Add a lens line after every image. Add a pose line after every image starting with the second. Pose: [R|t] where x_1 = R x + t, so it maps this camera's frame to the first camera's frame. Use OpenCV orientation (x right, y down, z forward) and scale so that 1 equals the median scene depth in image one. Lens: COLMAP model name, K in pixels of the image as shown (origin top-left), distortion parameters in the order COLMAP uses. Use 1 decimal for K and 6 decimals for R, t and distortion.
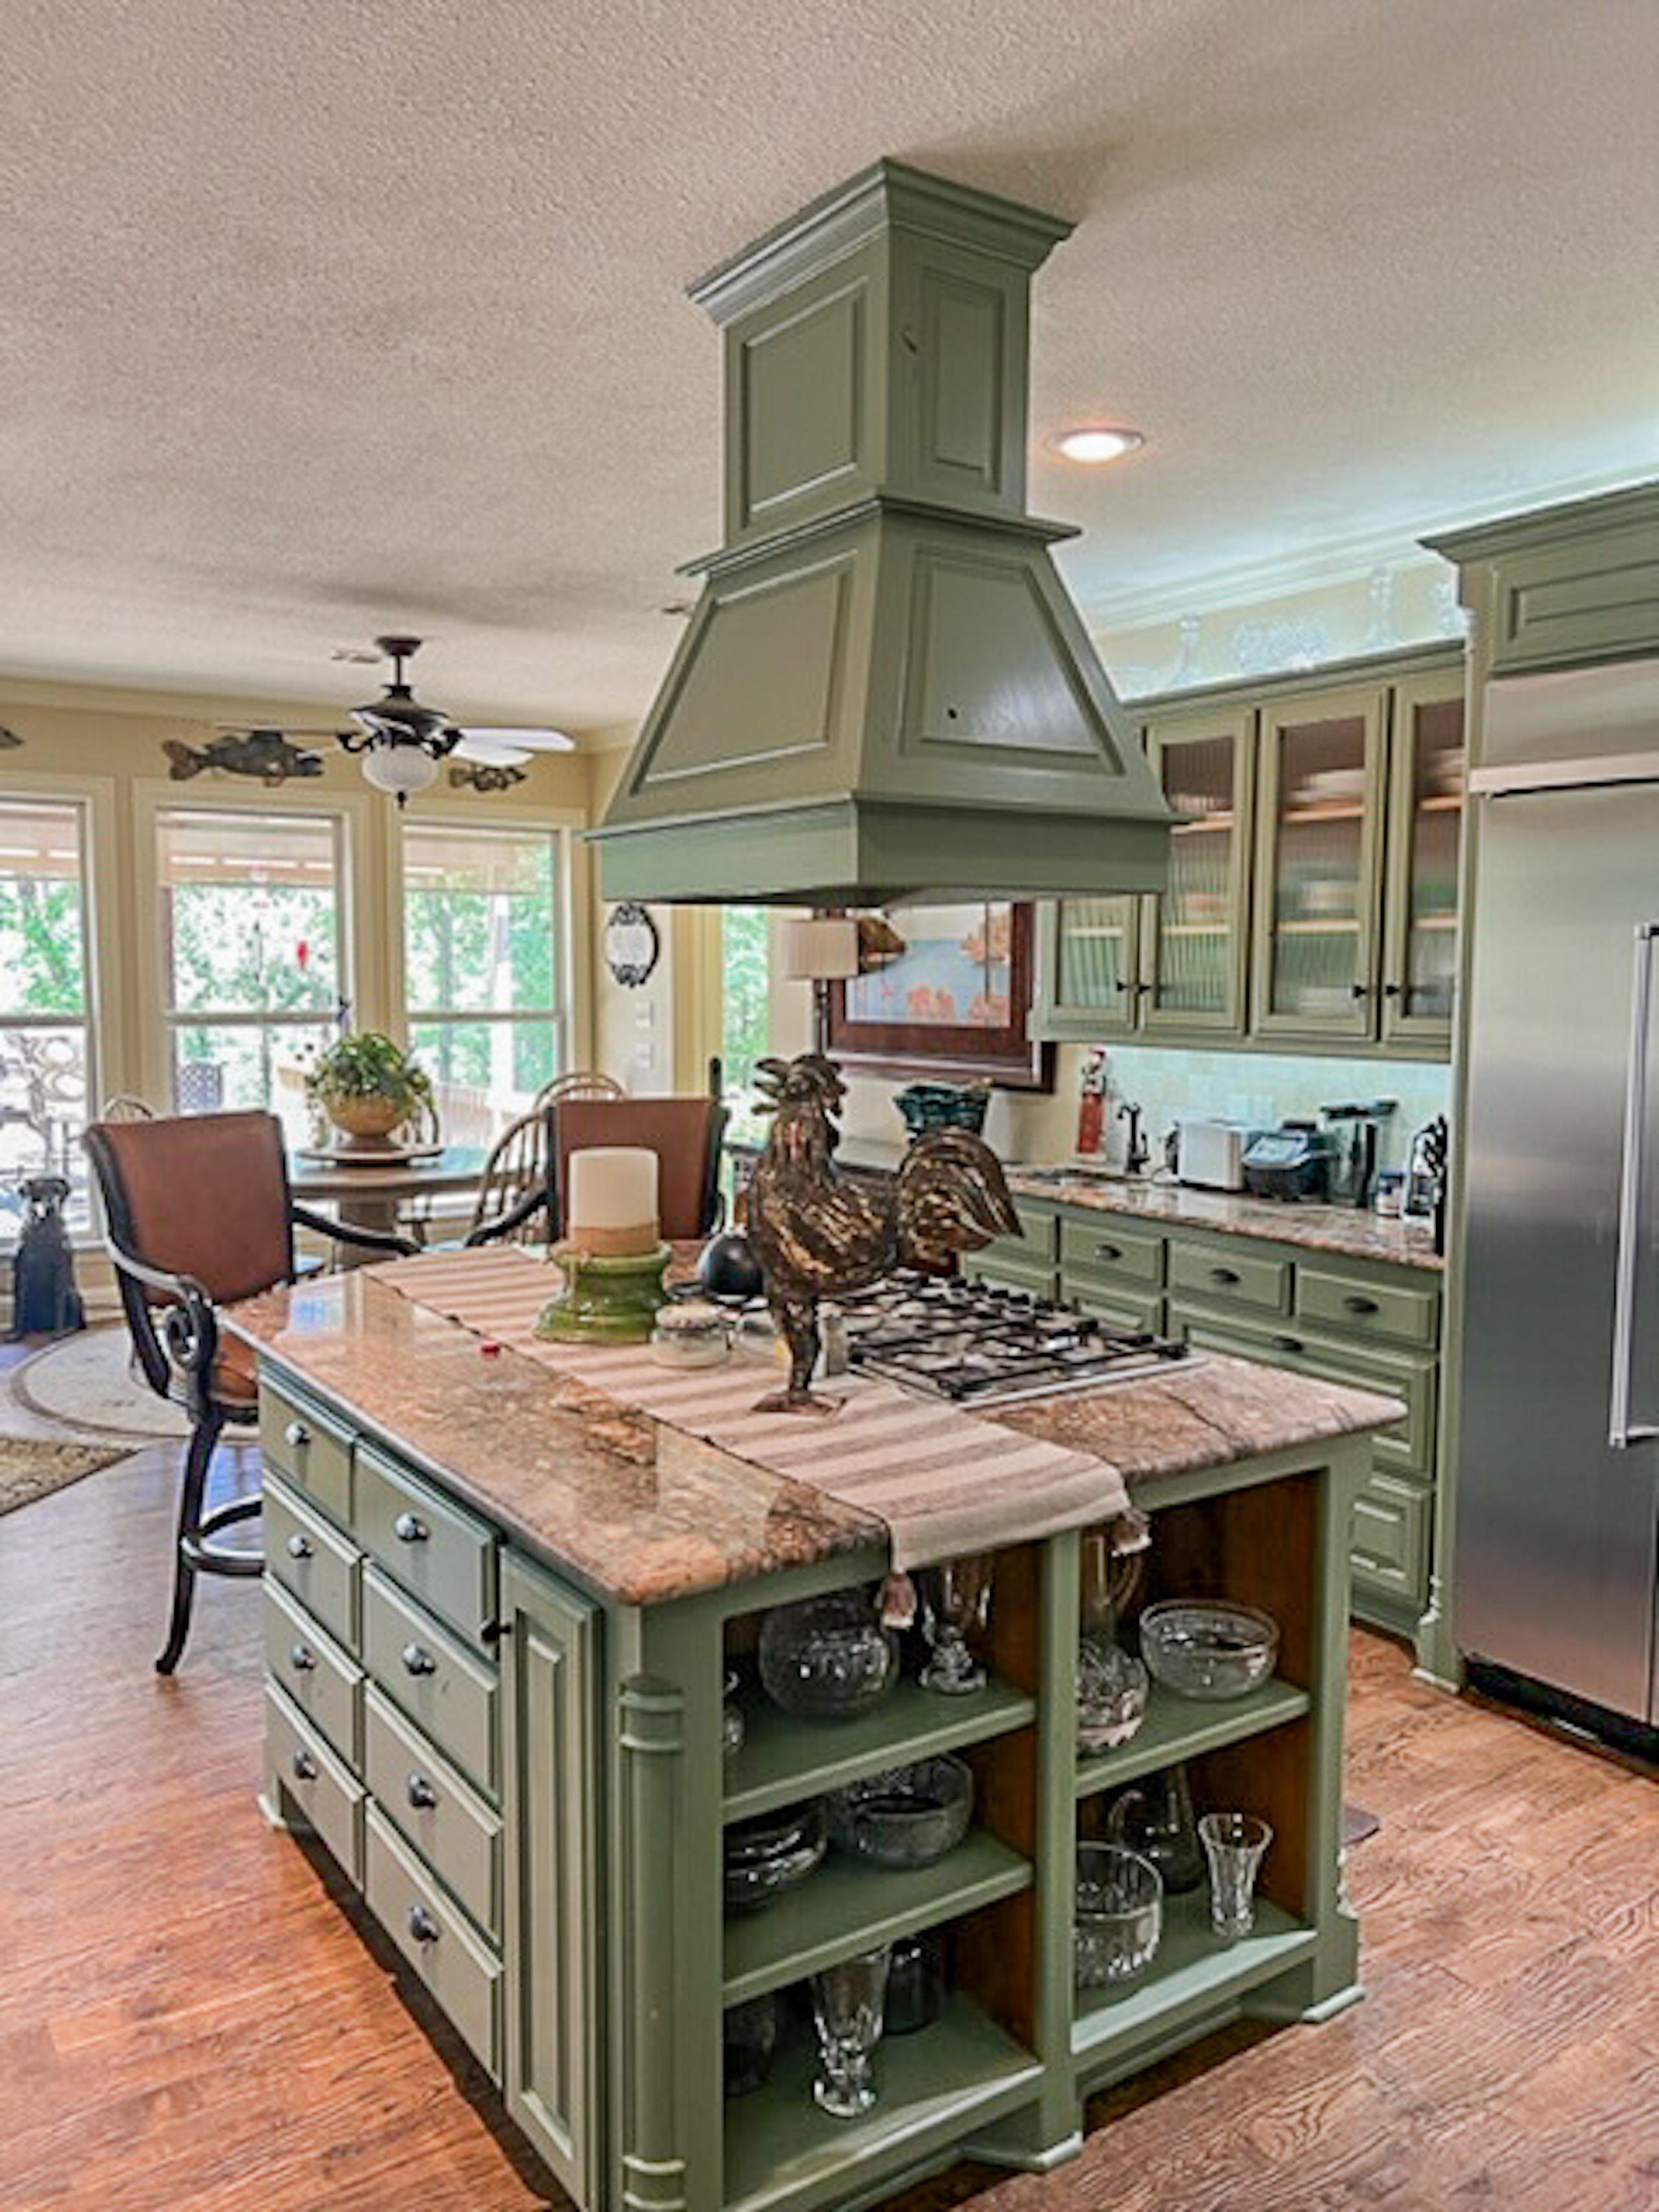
lens RADIAL K [[1649.5, 0, 824.7], [0, 1649.5, 1116.7], [0, 0, 1]] dist [0.068951, -0.082742]
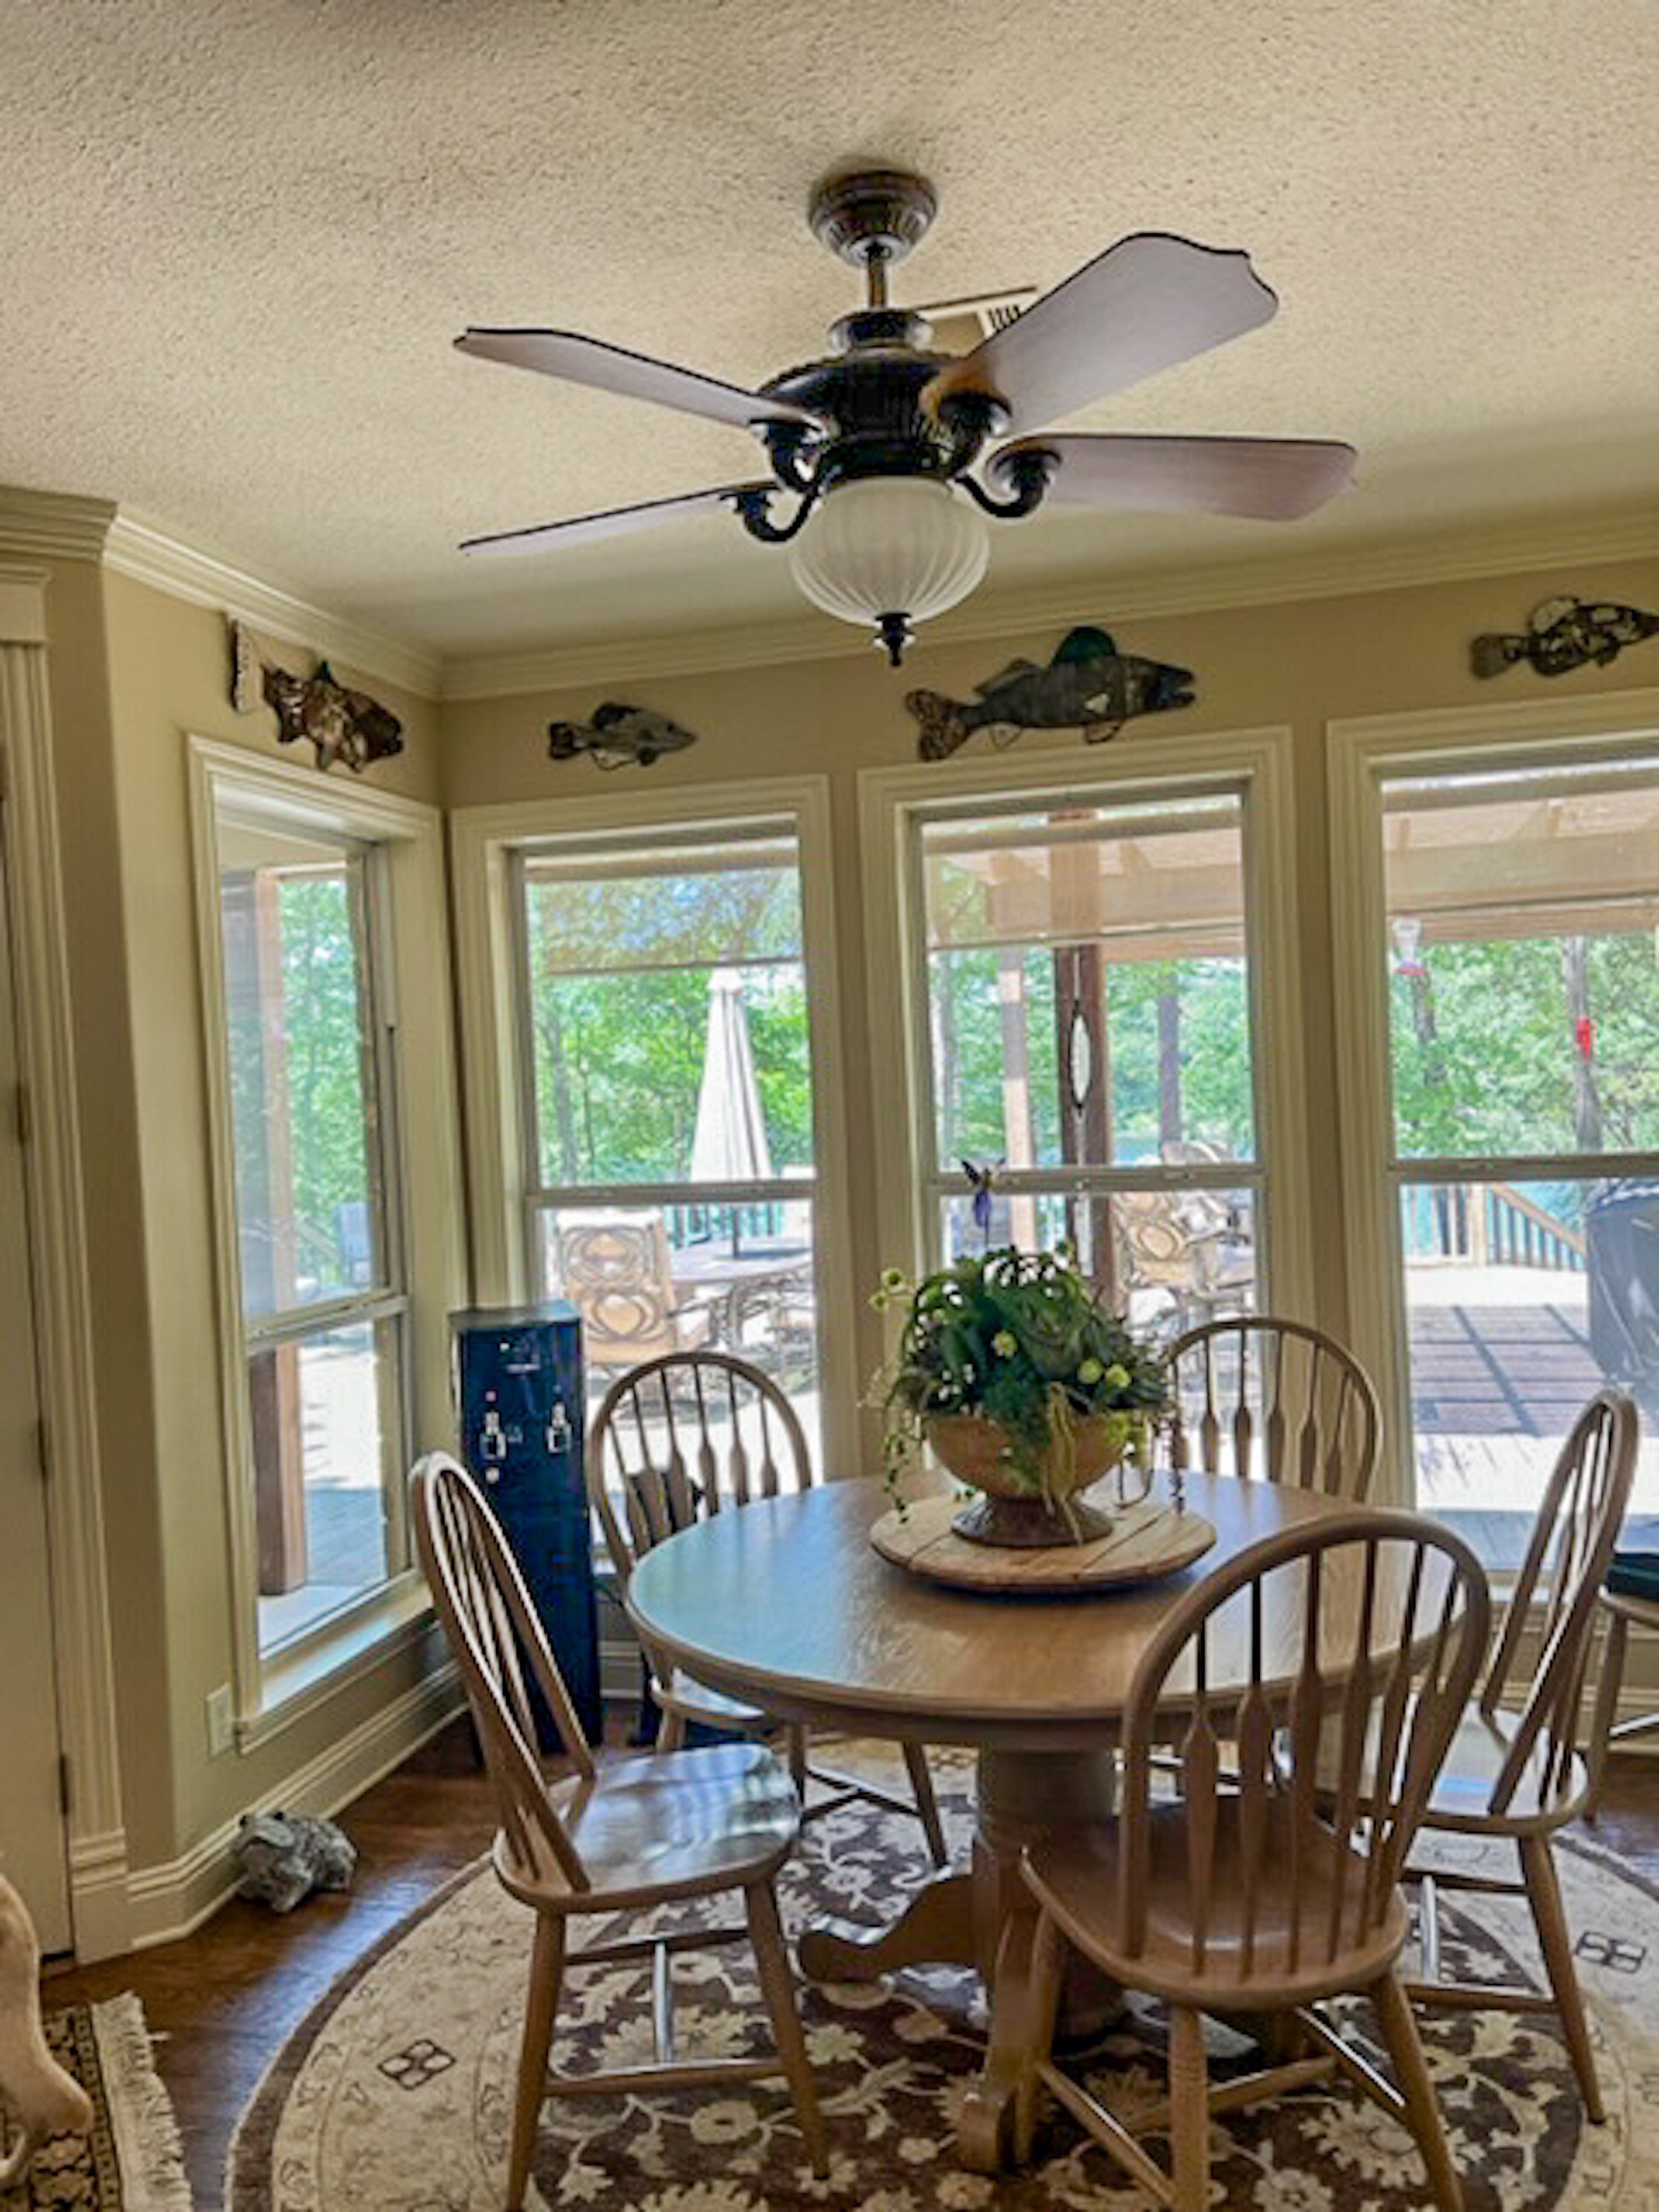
lens RADIAL K [[1692.4, 0, 829.5], [0, 1692.4, 1106.0], [0, 0, 1]] dist [0.007150, 0.004637]
pose [[0.641328, -0.031239, -0.766631, 0.013416], [-0.030921, 0.997307, -0.066506, -0.050022], [0.766644, 0.066357, 0.638634, 0.623418]]
